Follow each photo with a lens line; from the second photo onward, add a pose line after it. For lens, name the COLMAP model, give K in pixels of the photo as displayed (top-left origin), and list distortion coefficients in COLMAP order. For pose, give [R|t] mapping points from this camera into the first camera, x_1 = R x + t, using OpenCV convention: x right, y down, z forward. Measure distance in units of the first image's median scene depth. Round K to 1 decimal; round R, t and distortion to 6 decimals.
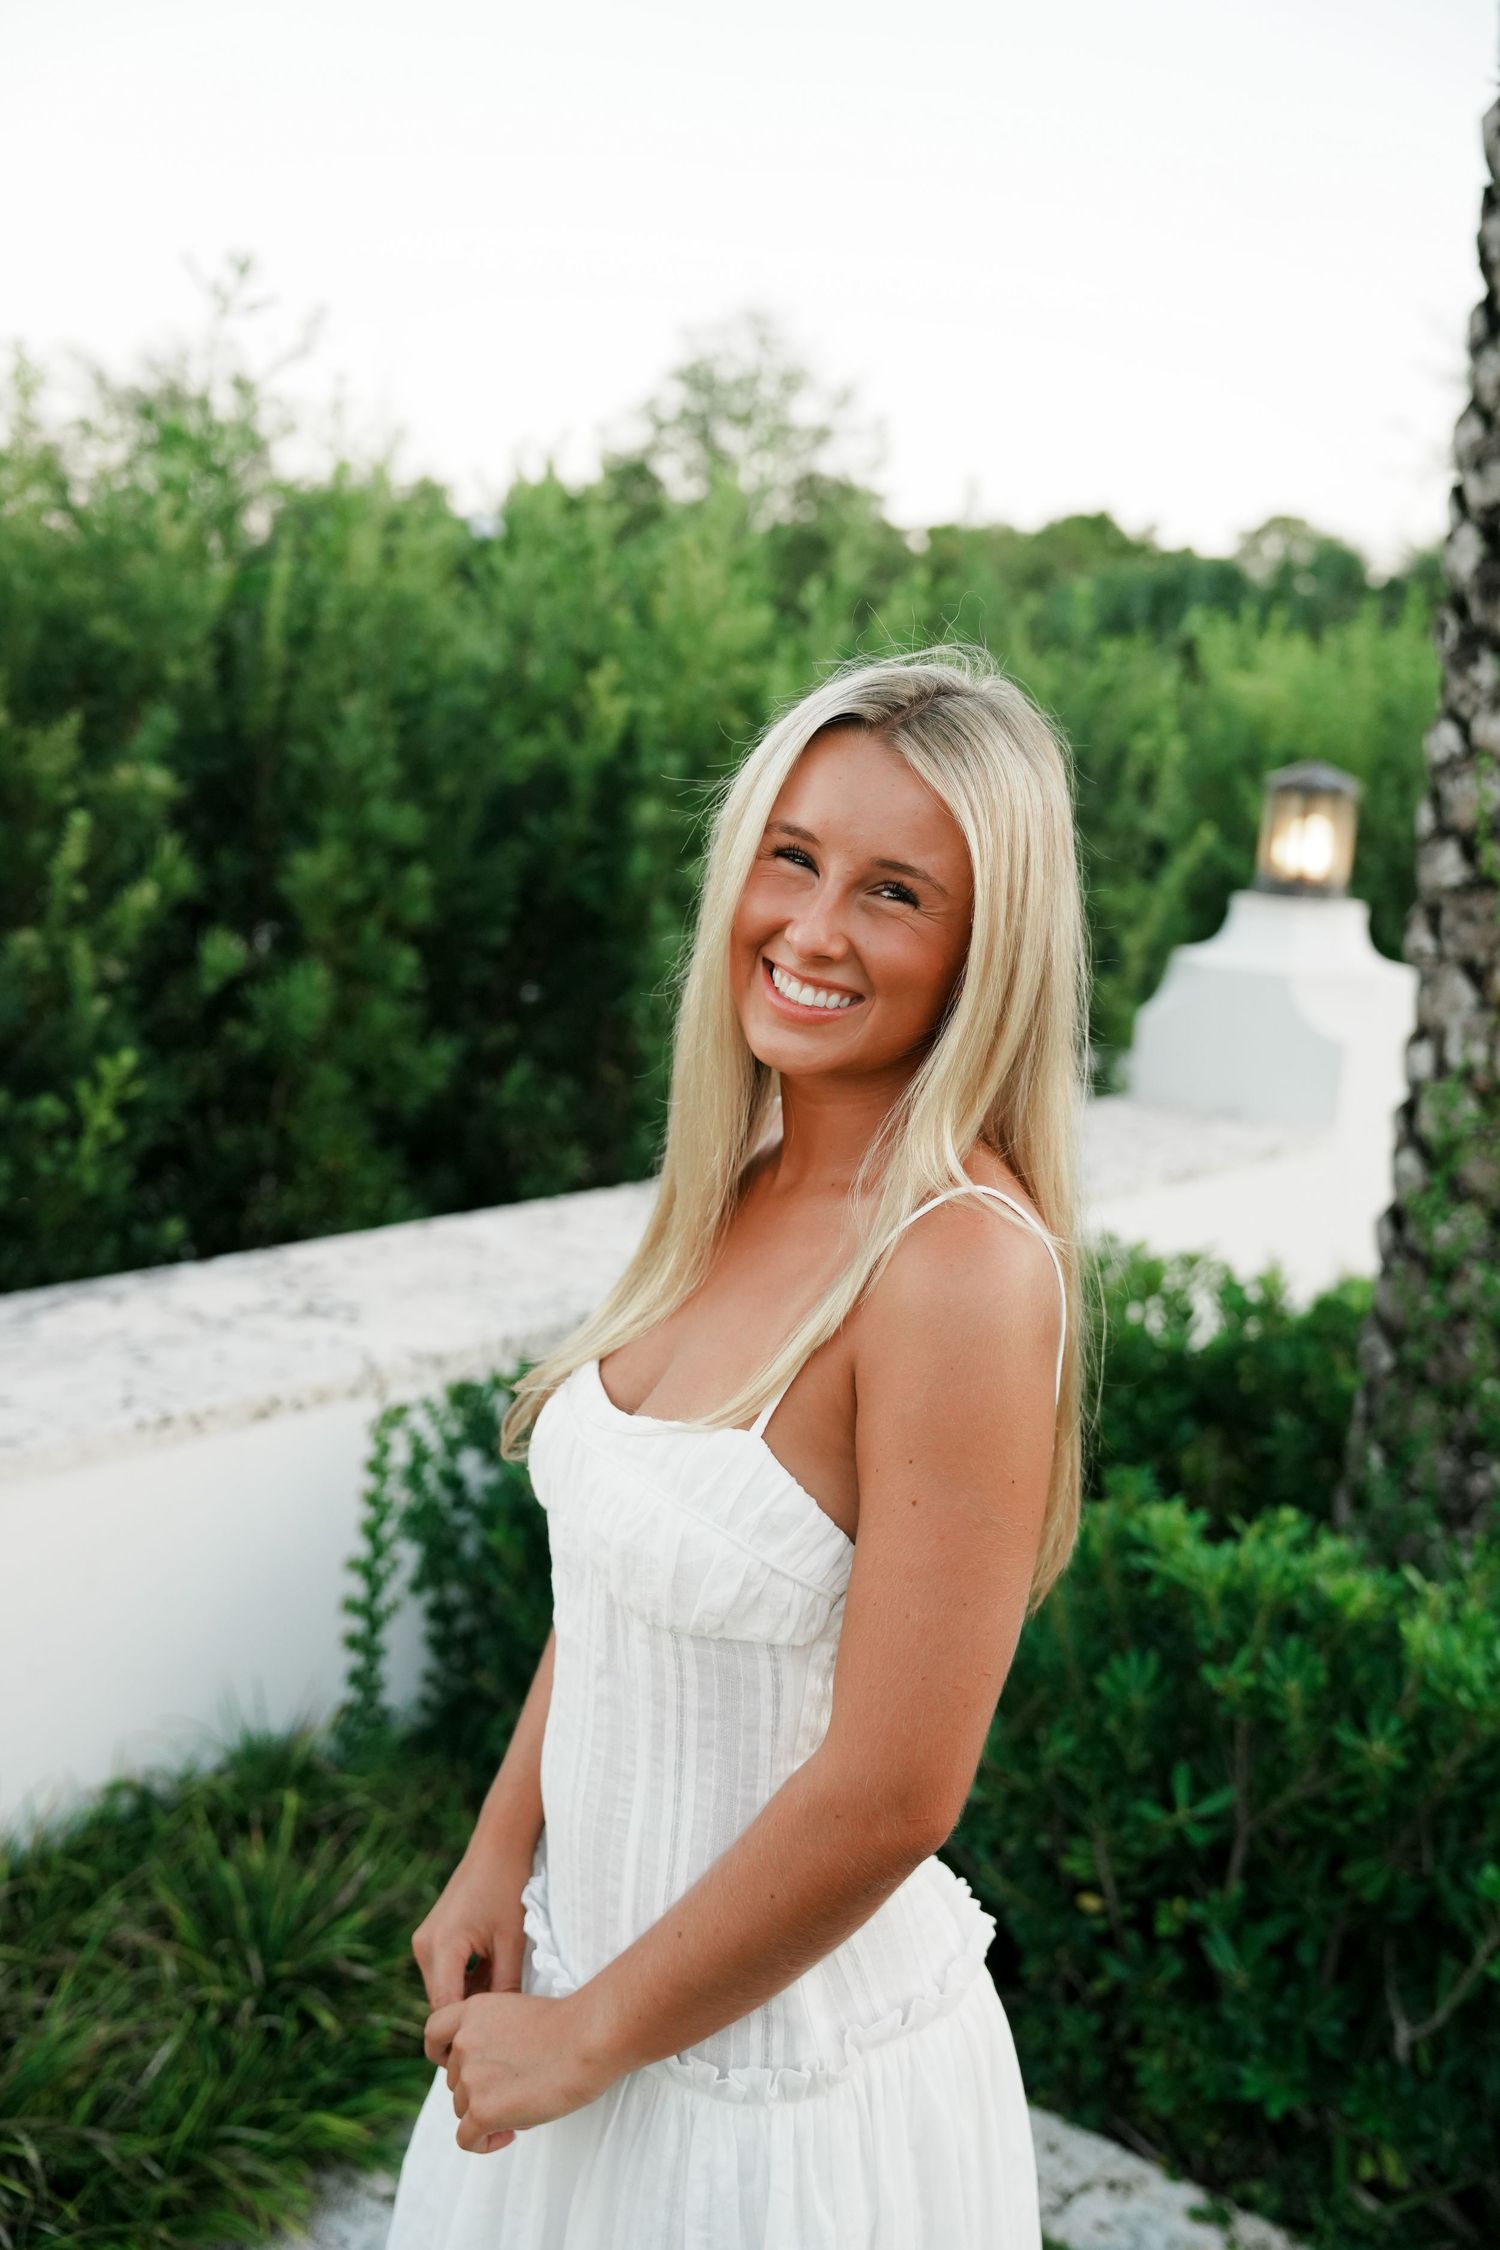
lens RADIAL K [[2182.9, 0, 750.0], [0, 2182.9, 1125.0], [0, 0, 1]] dist [0.056316, -0.404709]
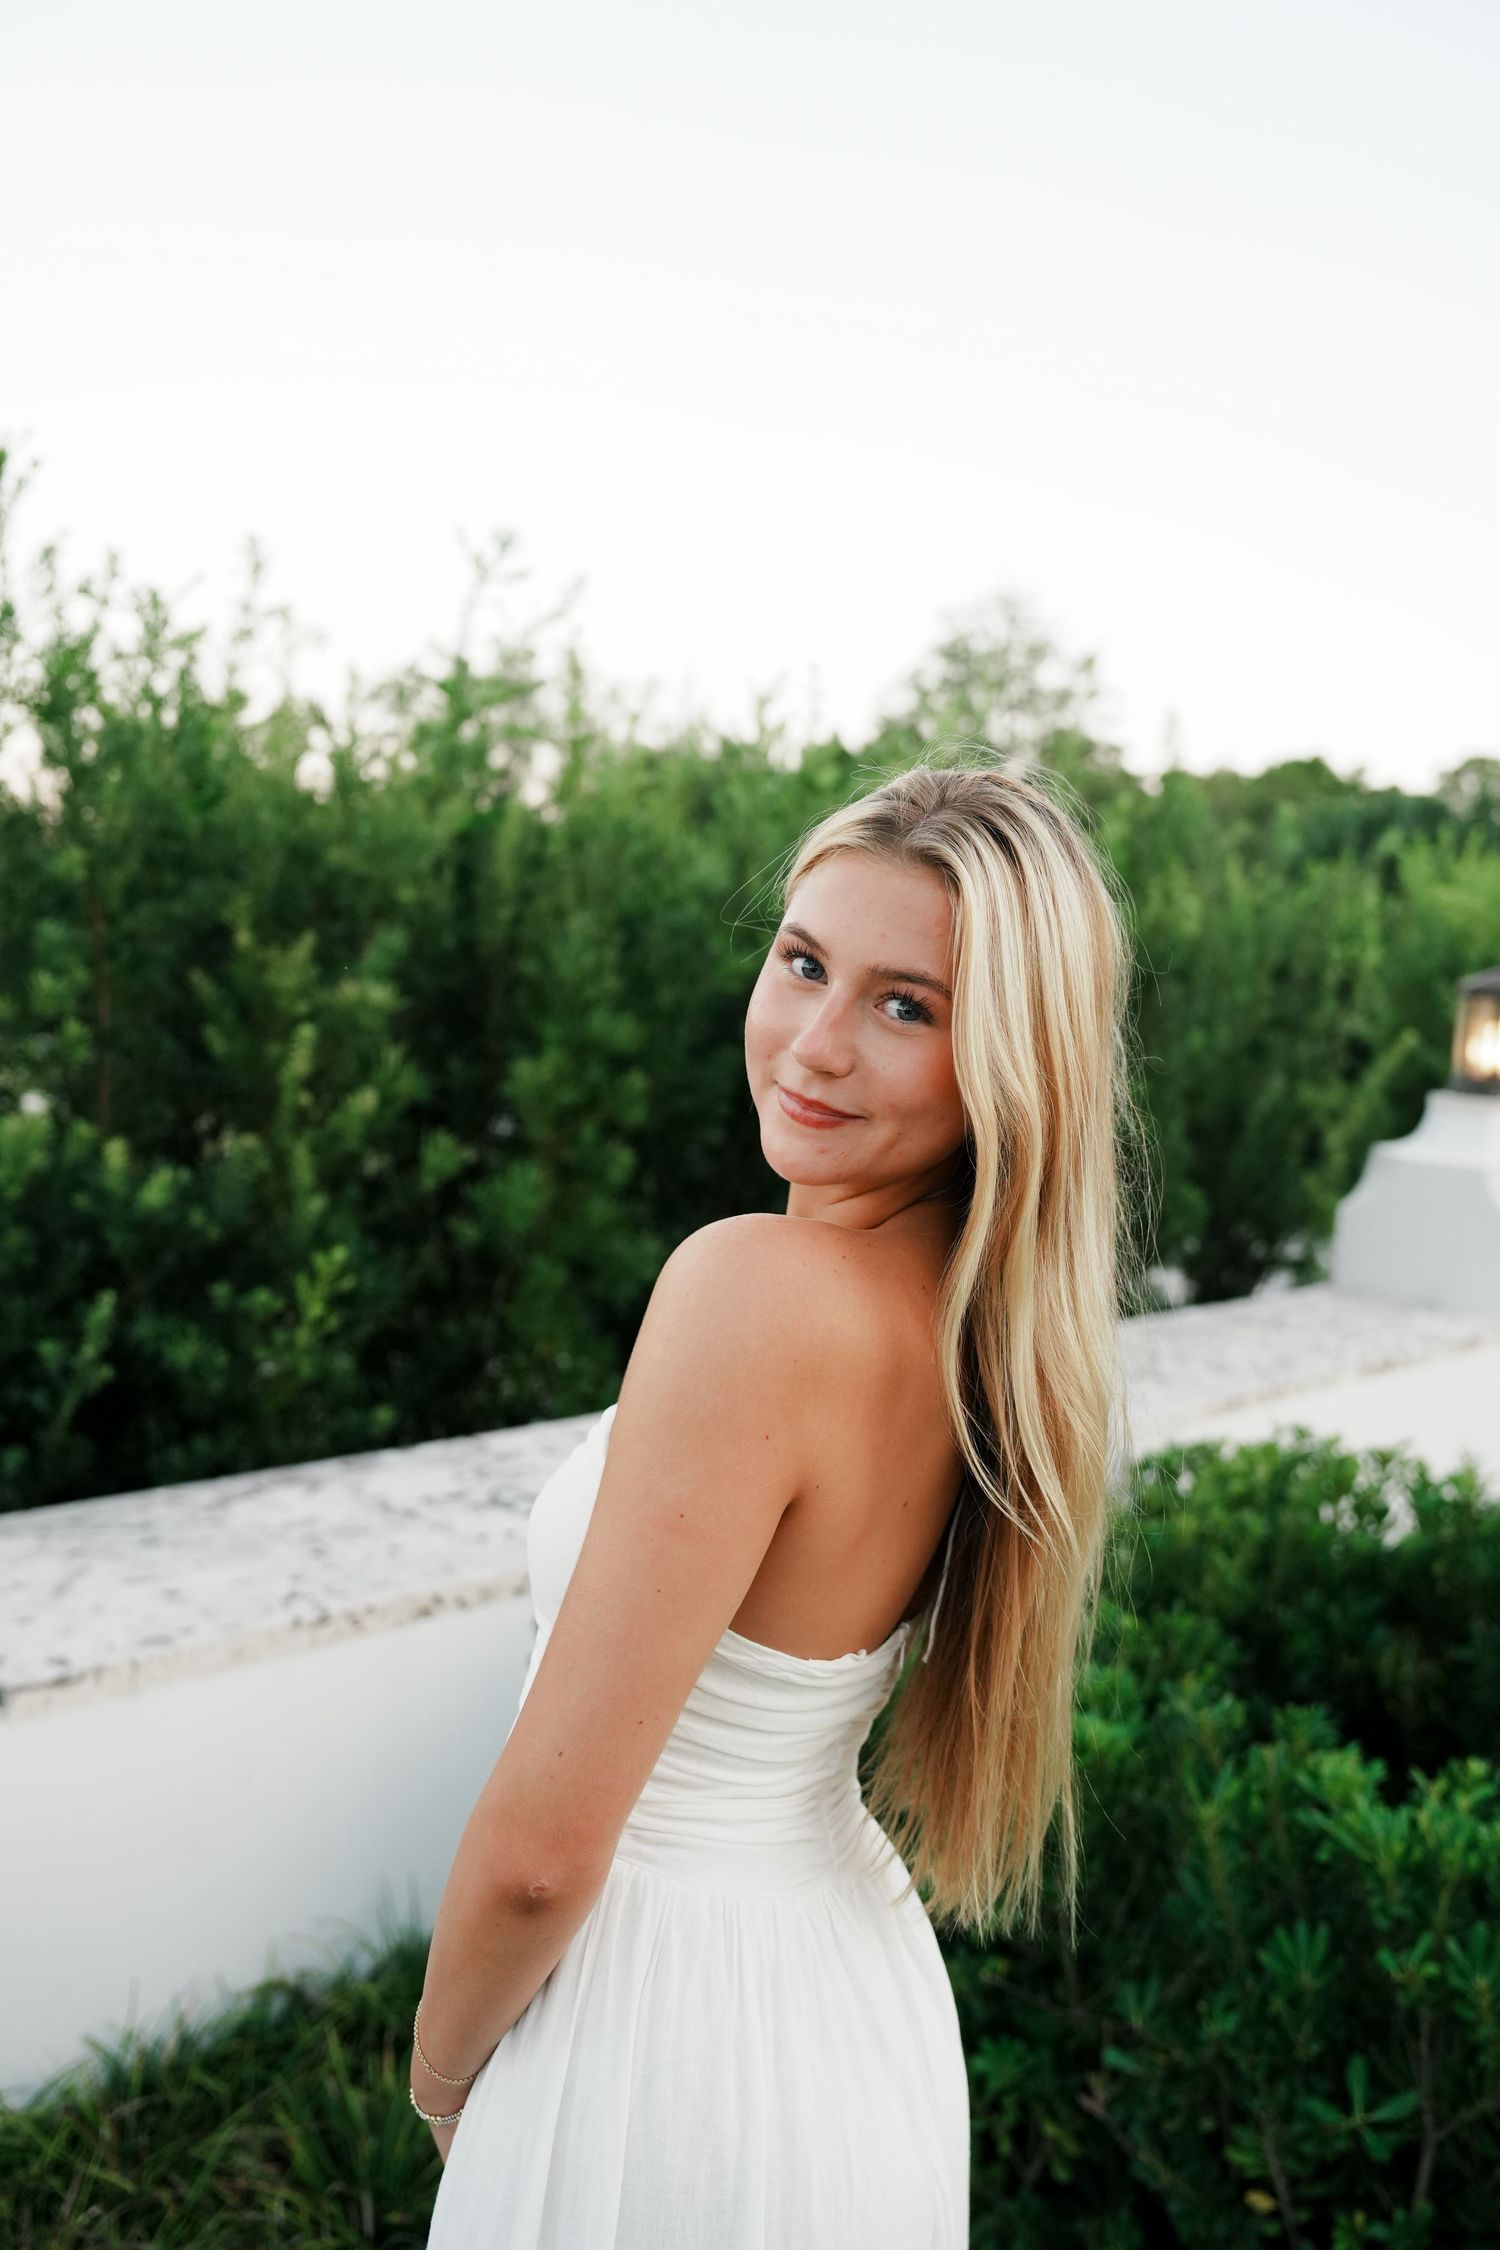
lens RADIAL K [[1908.2, 0, 750.0], [0, 1908.2, 1125.0], [0, 0, 1]] dist [-0.045250, 0.050764]
pose [[0.991069, -0.003039, -0.133315, 0.035025], [-0.008730, 0.996117, -0.087603, -0.013069], [0.133063, 0.087984, 0.987194, 0.104892]]
